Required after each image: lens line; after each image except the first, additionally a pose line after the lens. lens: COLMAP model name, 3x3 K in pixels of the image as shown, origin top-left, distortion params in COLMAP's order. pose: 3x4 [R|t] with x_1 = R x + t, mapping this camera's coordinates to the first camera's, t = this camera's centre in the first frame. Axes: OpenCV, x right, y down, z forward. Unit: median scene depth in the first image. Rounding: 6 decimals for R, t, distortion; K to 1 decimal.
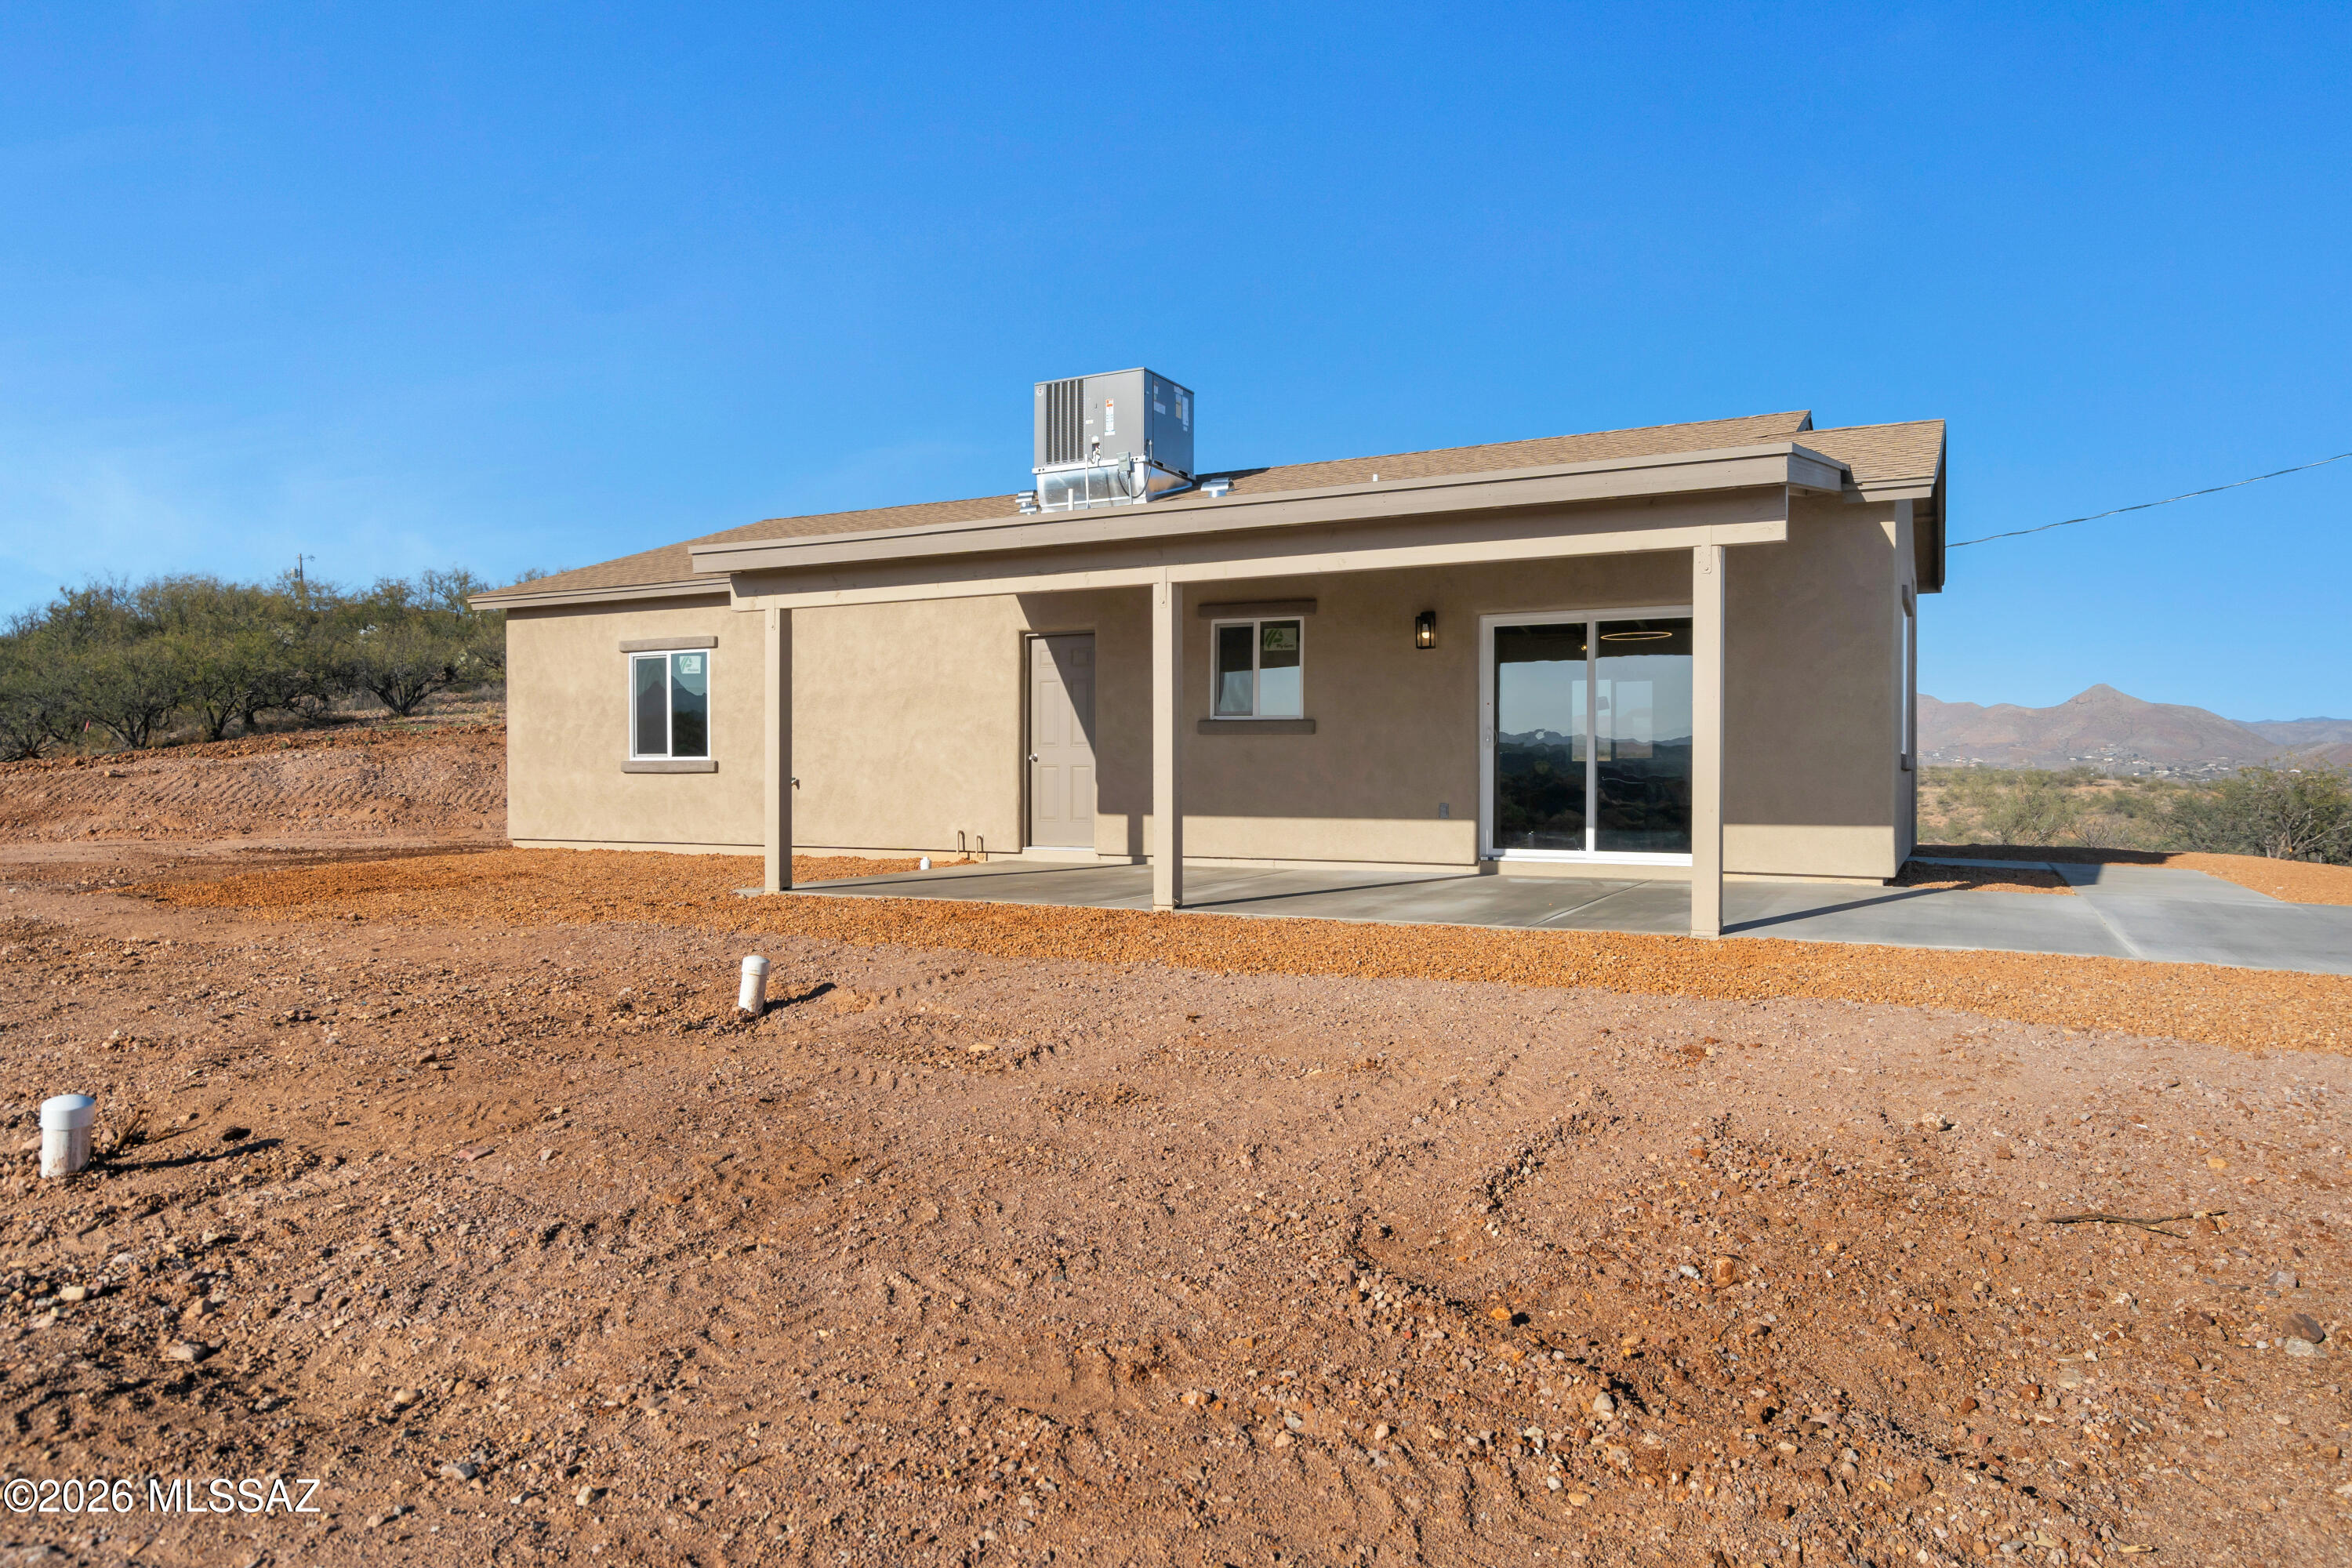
lens RADIAL K [[1512.6, 0, 1180.9], [0, 1512.6, 766.2], [0, 0, 1]] dist [0.001521, 0.003194]
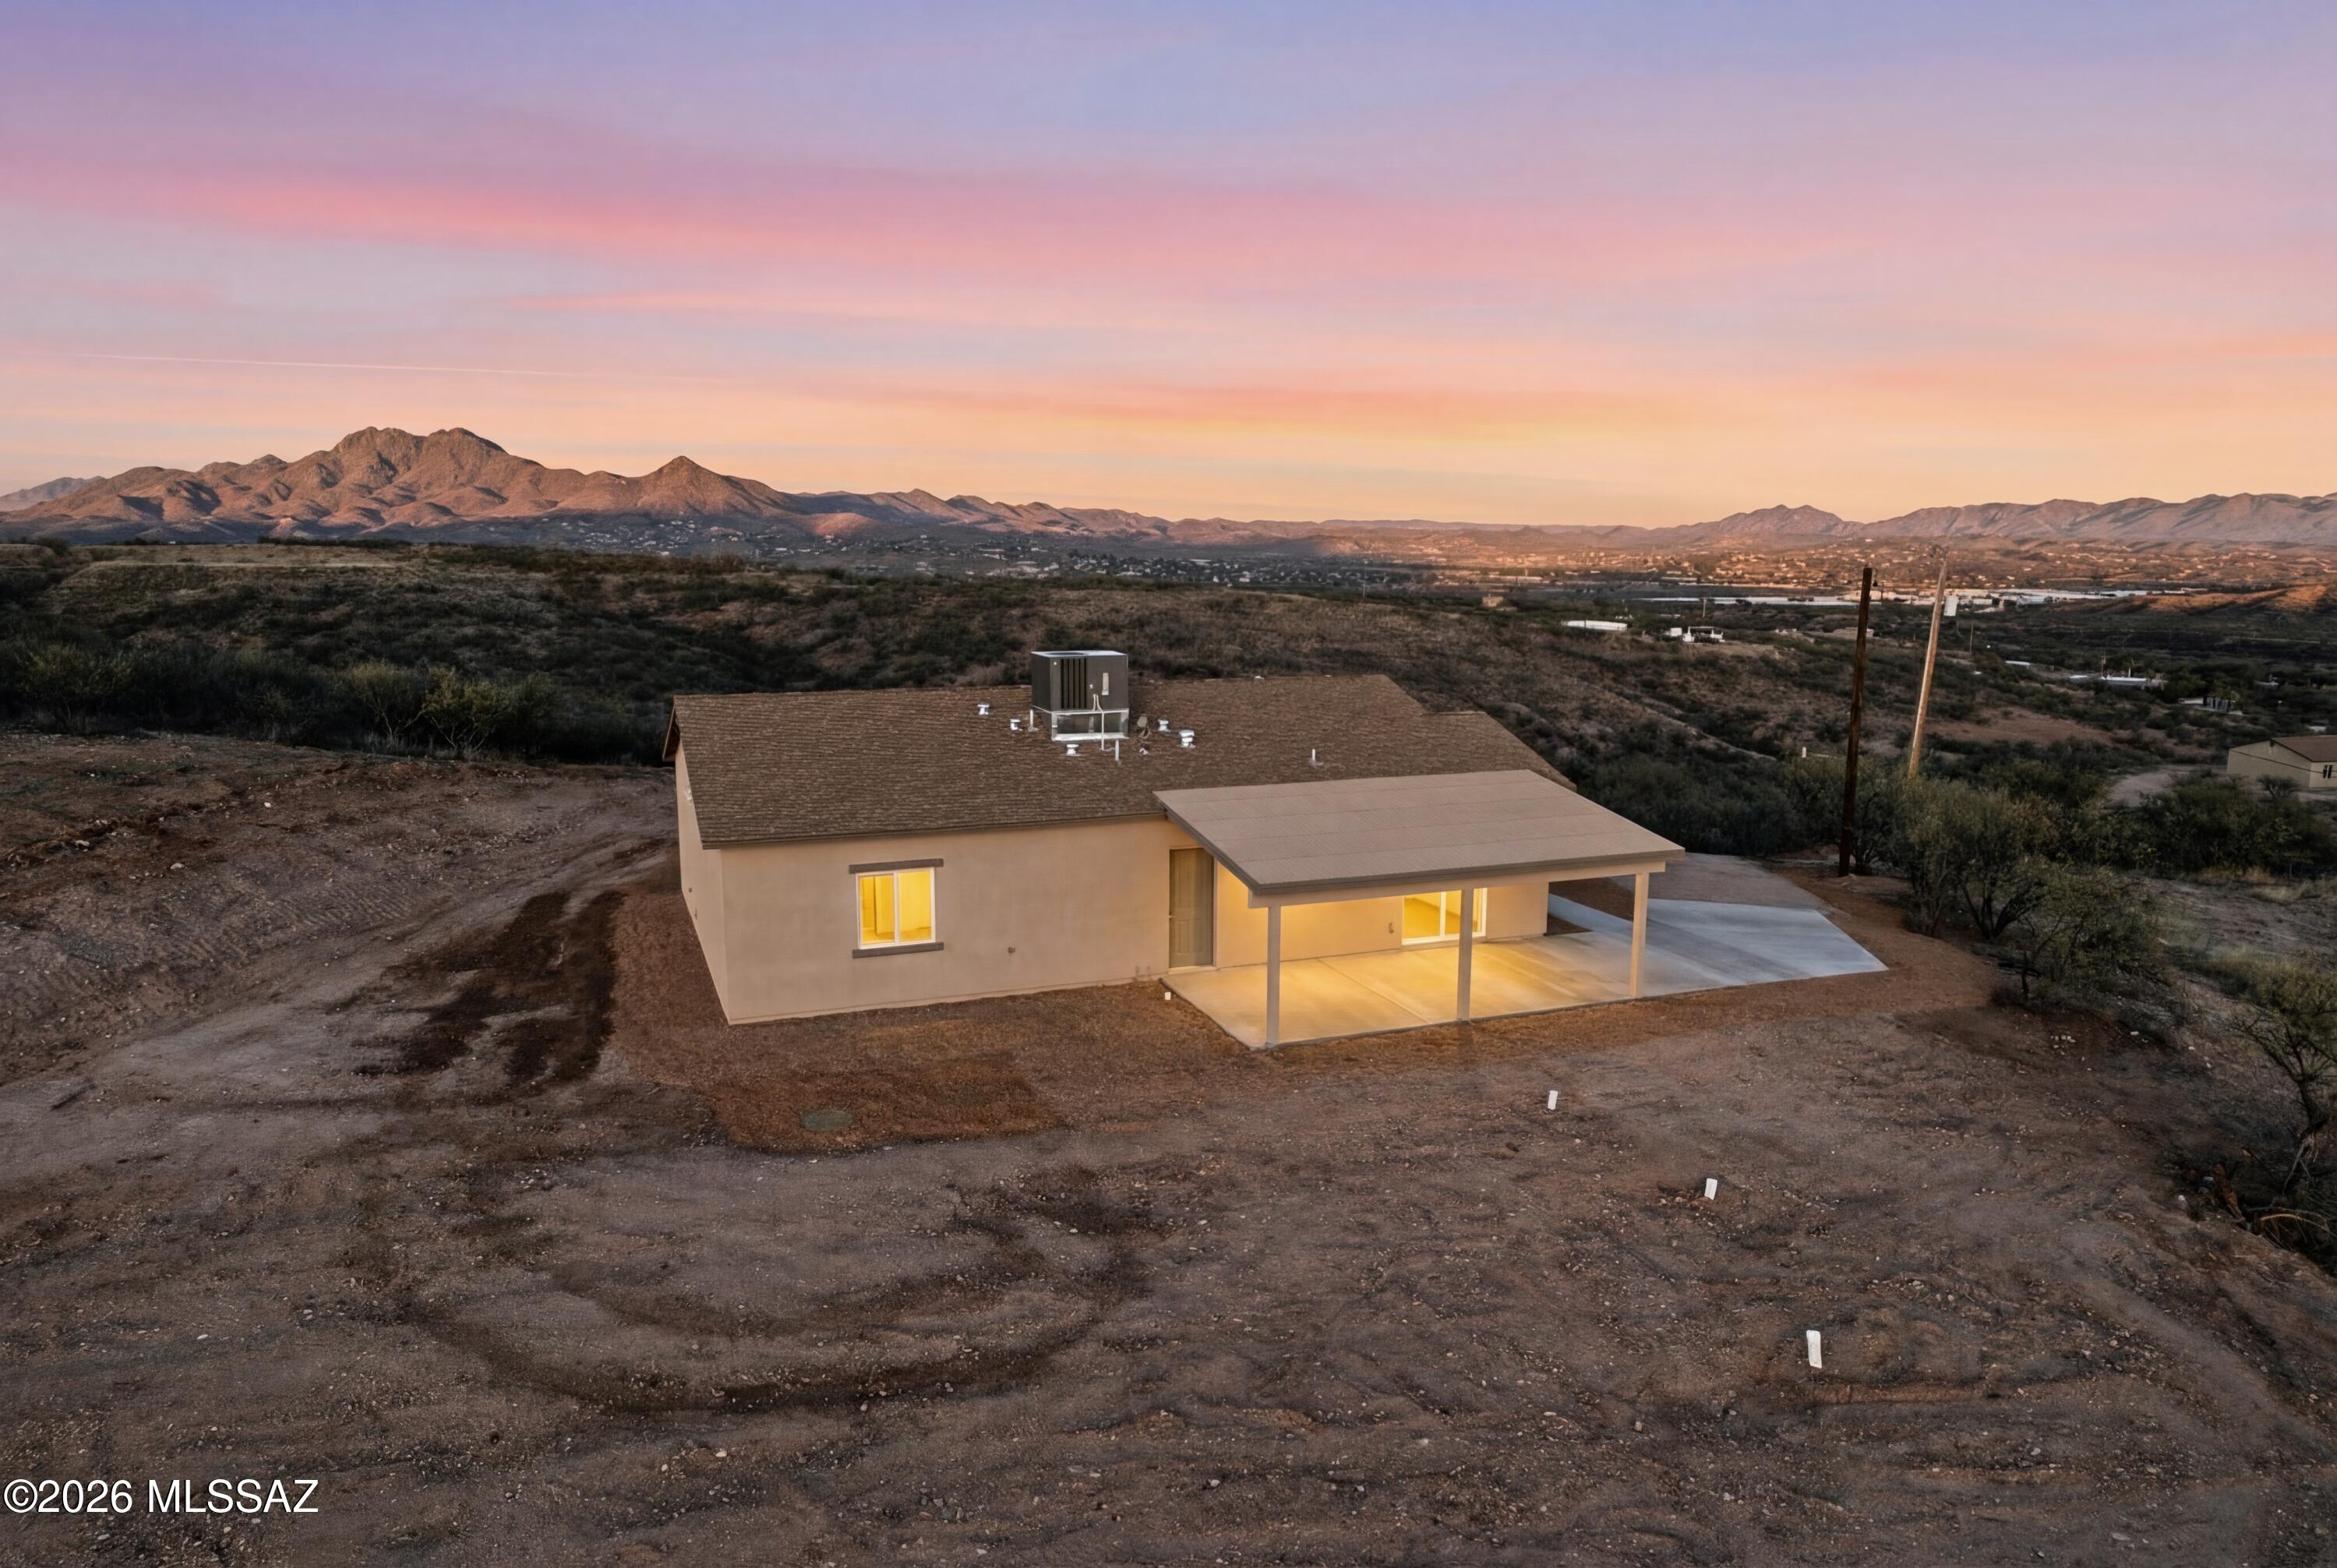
lens RADIAL K [[1509.0, 0, 1181.7], [0, 1509.0, 789.2], [0, 0, 1]] dist [-0.057143, 0.033783]
pose [[0.647077, -0.119120, 0.753061, -1.191514], [-0.012616, 0.985911, 0.166792, -0.379994], [-0.762320, -0.117428, 0.636458, -0.094446]]
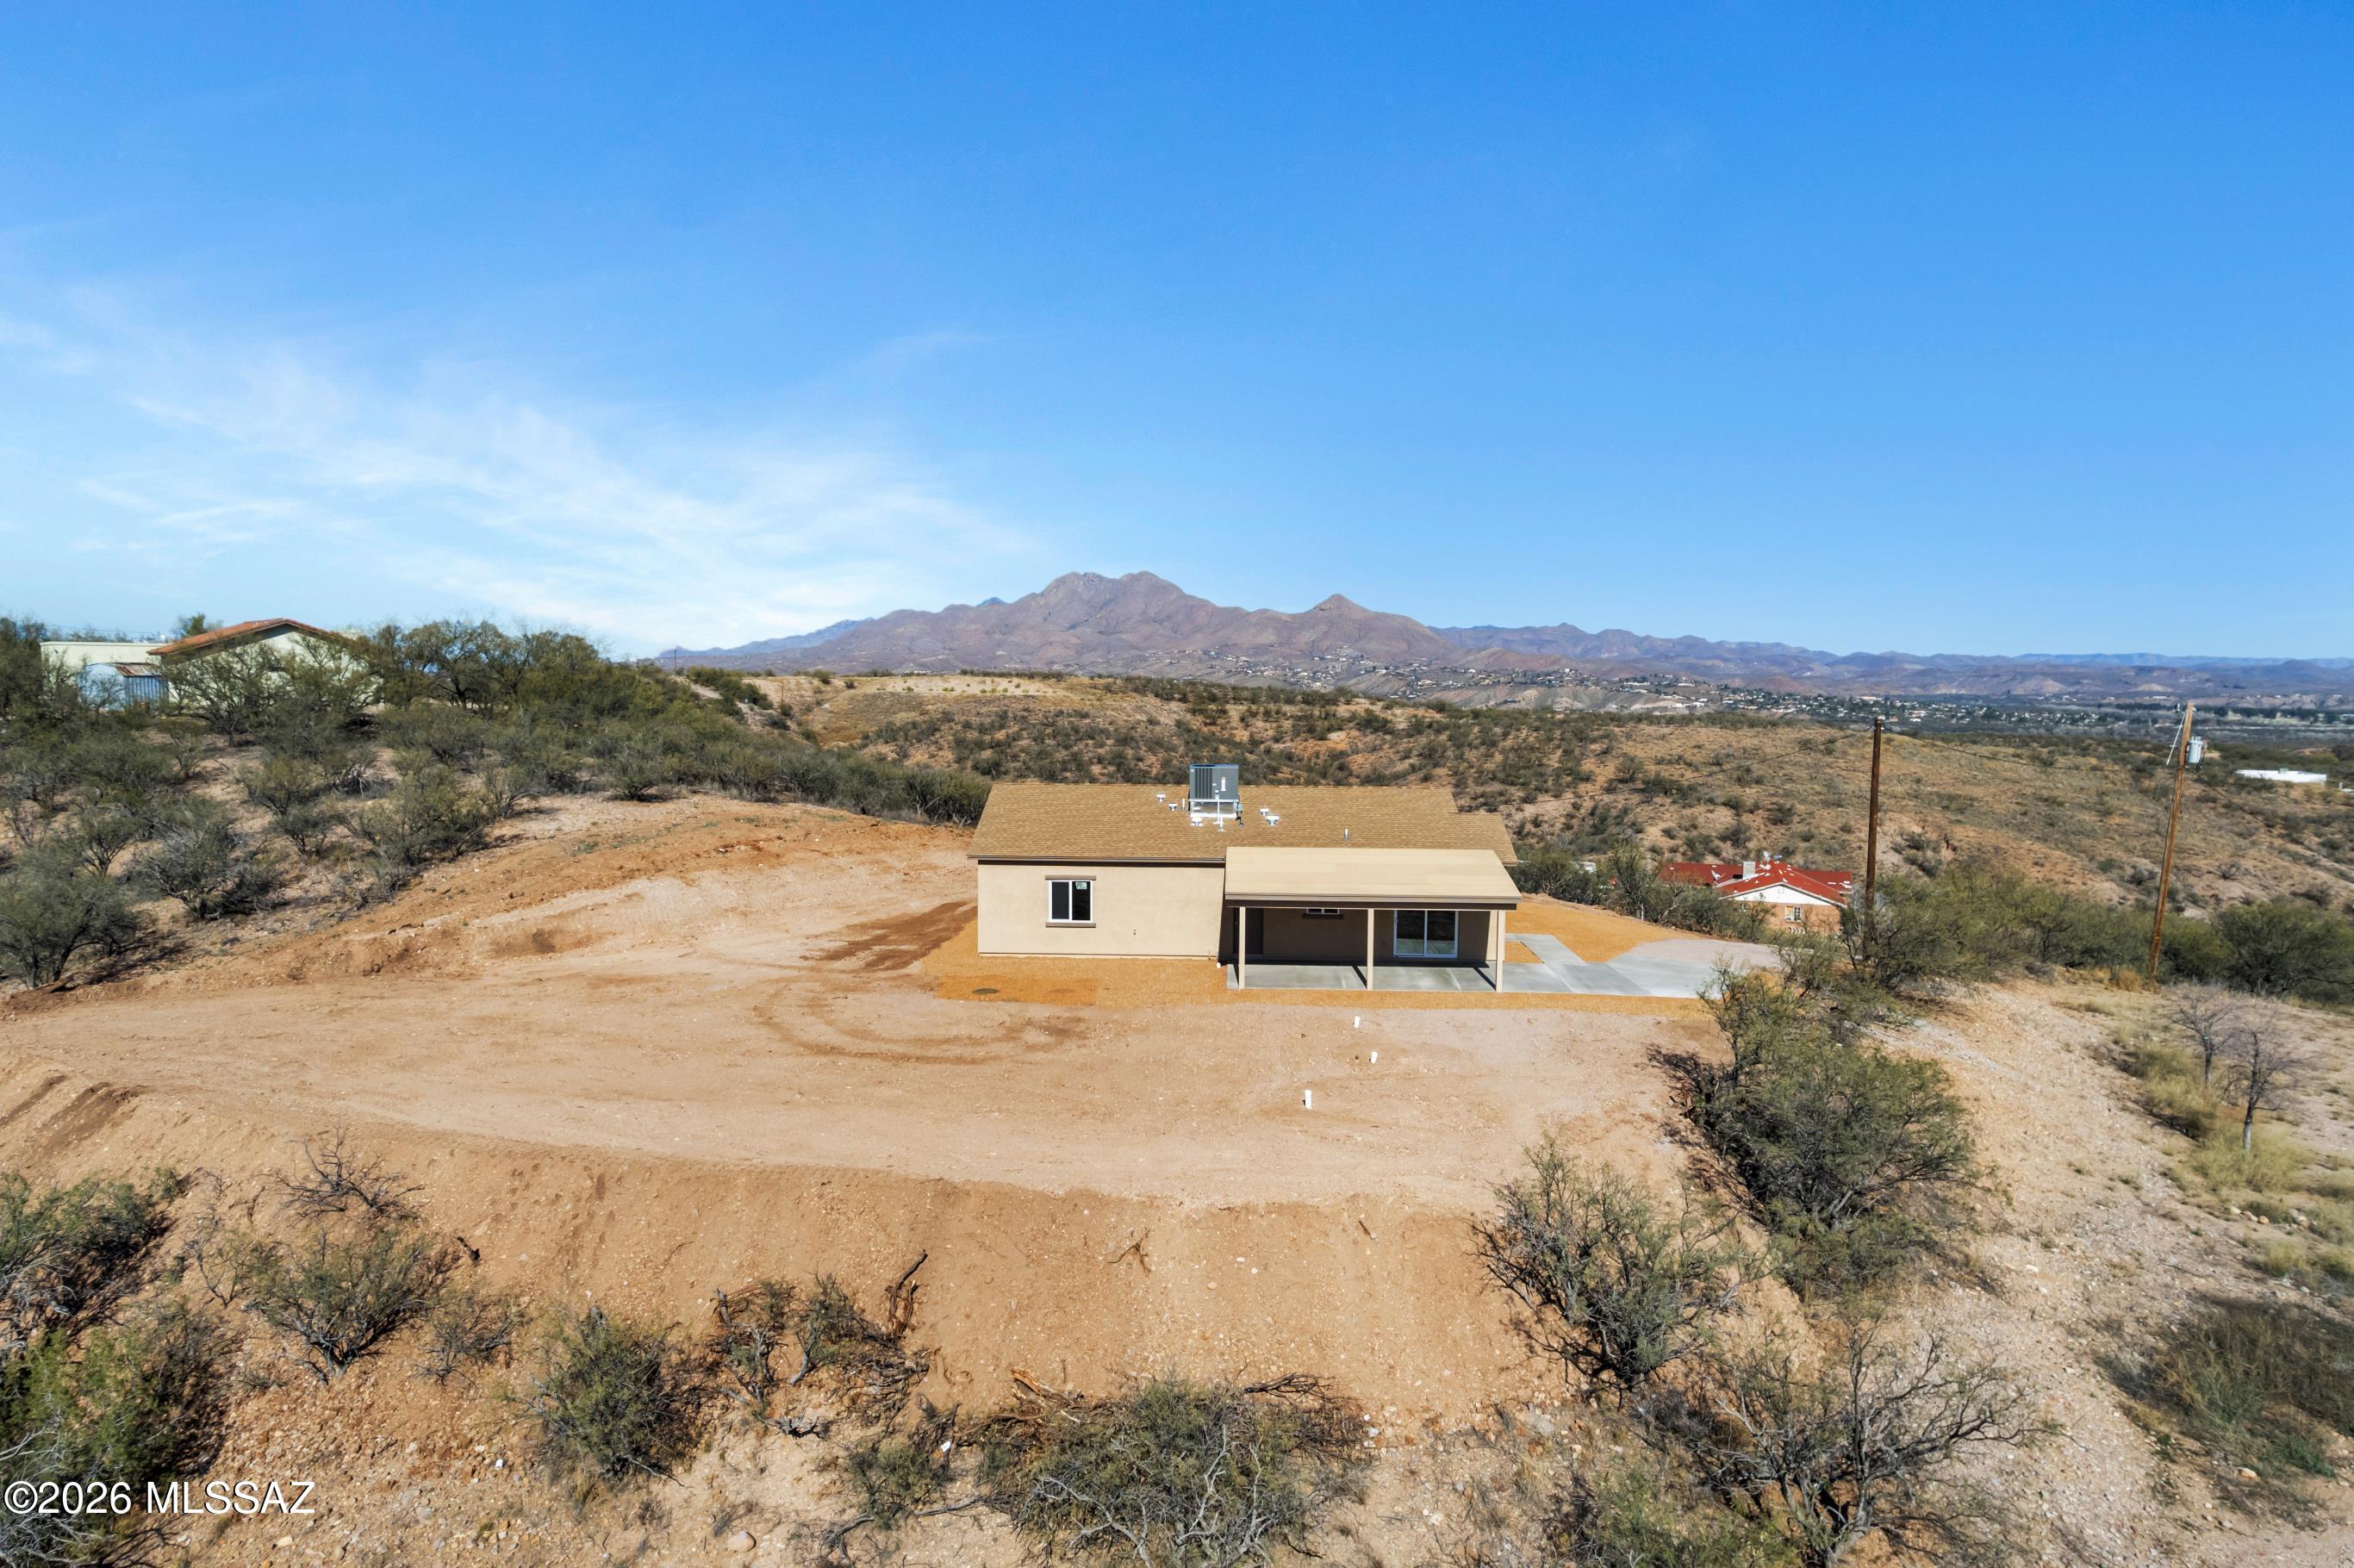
lens RADIAL K [[1519.8, 0, 1185.1], [0, 1519.8, 787.8], [0, 0, 1]] dist [-0.057143, 0.033783]
pose [[0.901058, -0.026663, 0.432878, -1.245265], [-0.010888, 0.996403, 0.084038, -0.438922], [-0.433562, -0.080436, 0.897527, -1.354072]]
